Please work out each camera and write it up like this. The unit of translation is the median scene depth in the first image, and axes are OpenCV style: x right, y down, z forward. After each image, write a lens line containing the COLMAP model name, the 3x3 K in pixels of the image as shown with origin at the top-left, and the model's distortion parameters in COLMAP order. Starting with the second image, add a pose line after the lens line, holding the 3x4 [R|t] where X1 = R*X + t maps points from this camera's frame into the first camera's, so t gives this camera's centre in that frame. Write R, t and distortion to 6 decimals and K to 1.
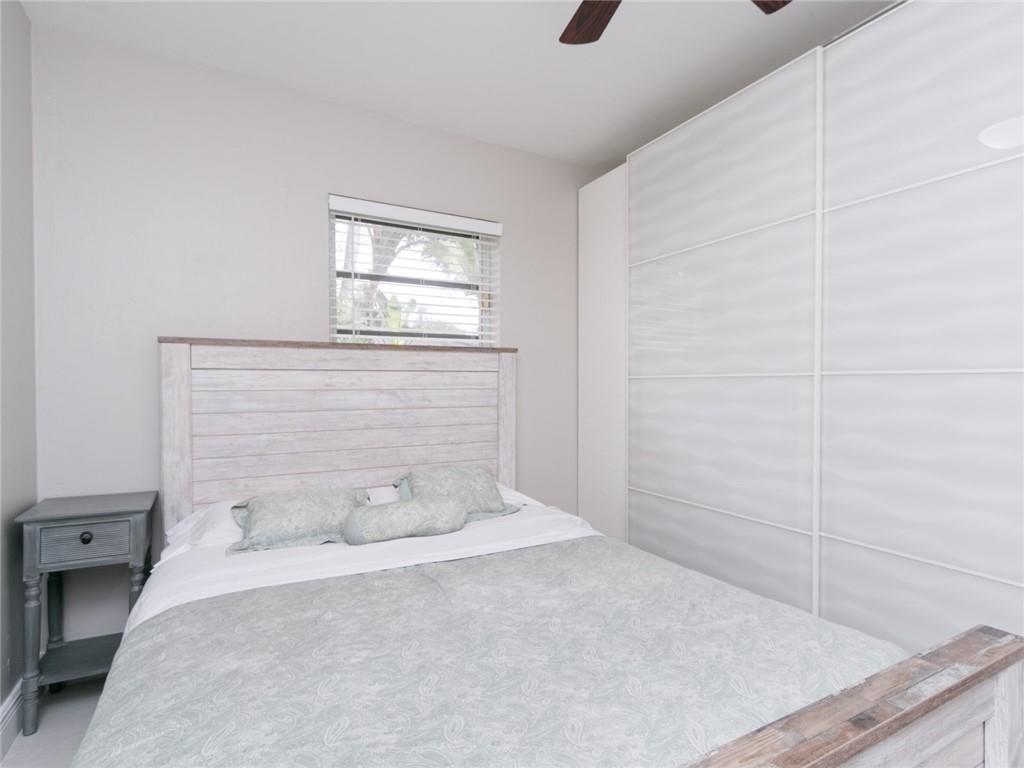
lens RADIAL K [[523.5, 0, 477.2], [0, 523.5, 388.4], [0, 0, 1]] dist [0.002325, -0.001559]
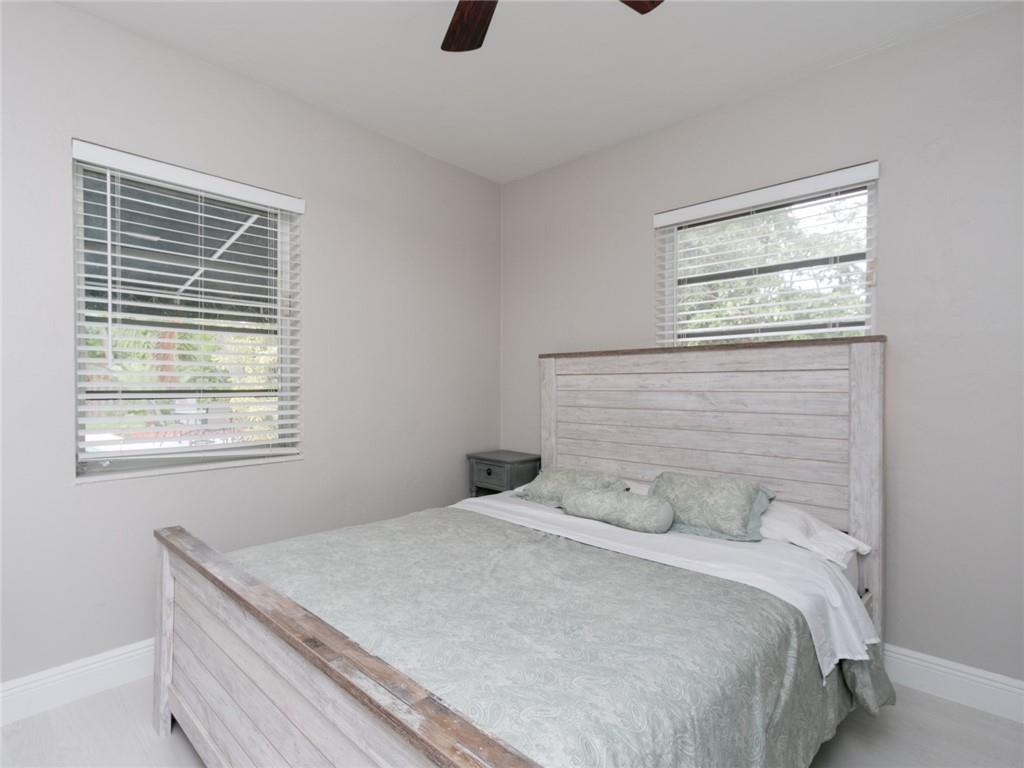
lens RADIAL K [[523.5, 0, 477.2], [0, 523.5, 388.4], [0, 0, 1]] dist [0.002325, -0.001559]
pose [[0.289506, 0.007240, -0.957149, 0.751320], [-0.009558, 0.999943, 0.004673, -0.004637], [0.957128, 0.007796, 0.289559, 0.358780]]
